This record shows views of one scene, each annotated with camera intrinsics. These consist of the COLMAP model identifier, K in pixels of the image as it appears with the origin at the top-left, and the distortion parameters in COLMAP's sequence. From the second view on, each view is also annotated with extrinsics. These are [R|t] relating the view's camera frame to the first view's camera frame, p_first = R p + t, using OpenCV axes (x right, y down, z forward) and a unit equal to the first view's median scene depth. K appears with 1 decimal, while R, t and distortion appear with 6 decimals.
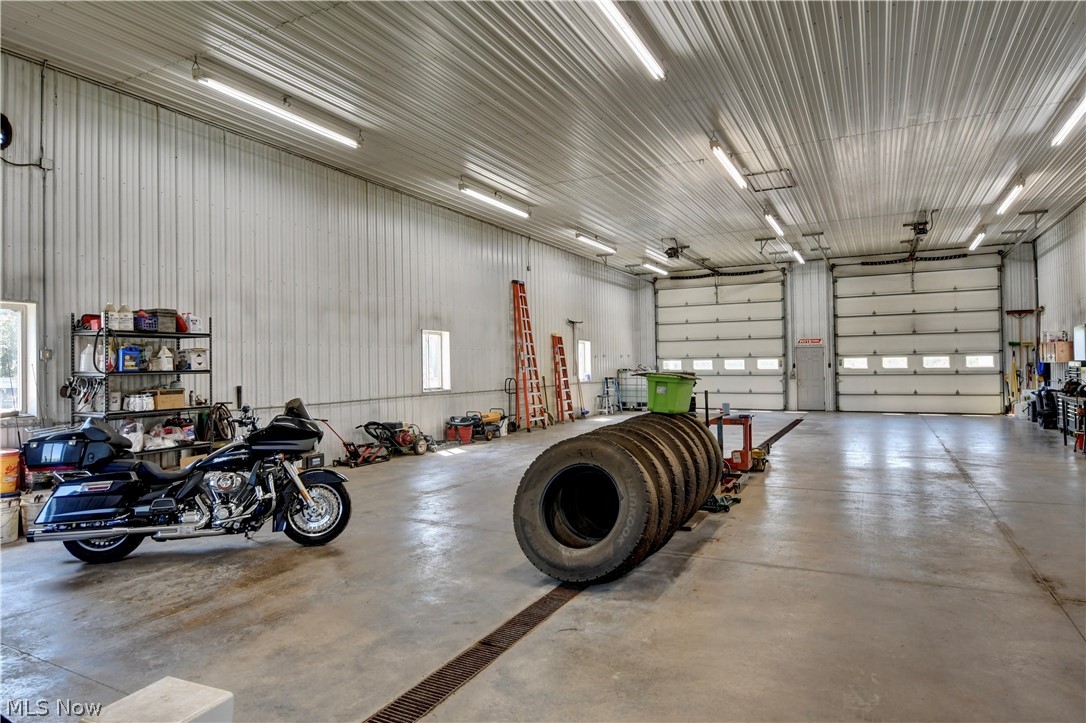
lens RADIAL K [[656.3, 0, 538.3], [0, 656.3, 358.6], [0, 0, 1]] dist [0.006165, -0.003986]
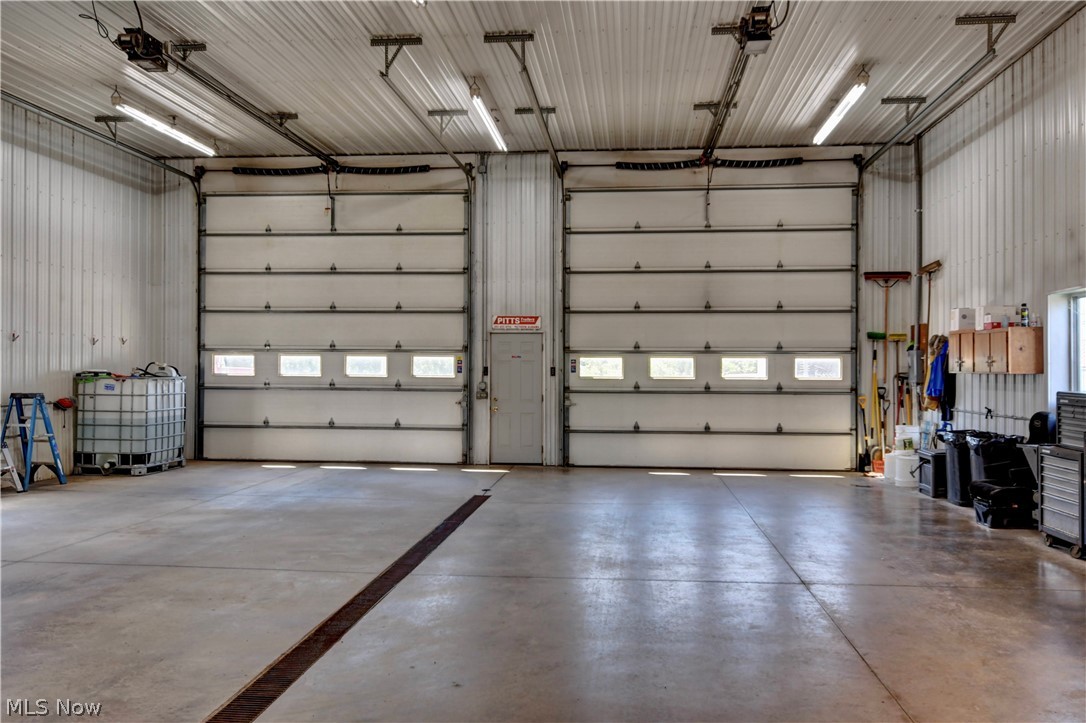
lens RADIAL K [[863.5, 0, 543.0], [0, 863.5, 361.5], [0, 0, 1]] dist [0.005468, 0.001934]
pose [[0.928934, 0.020311, 0.369689, 0.209014], [-0.021991, 0.999758, 0.000332, 0.003048], [-0.369592, -0.008438, 0.929156, 0.427855]]
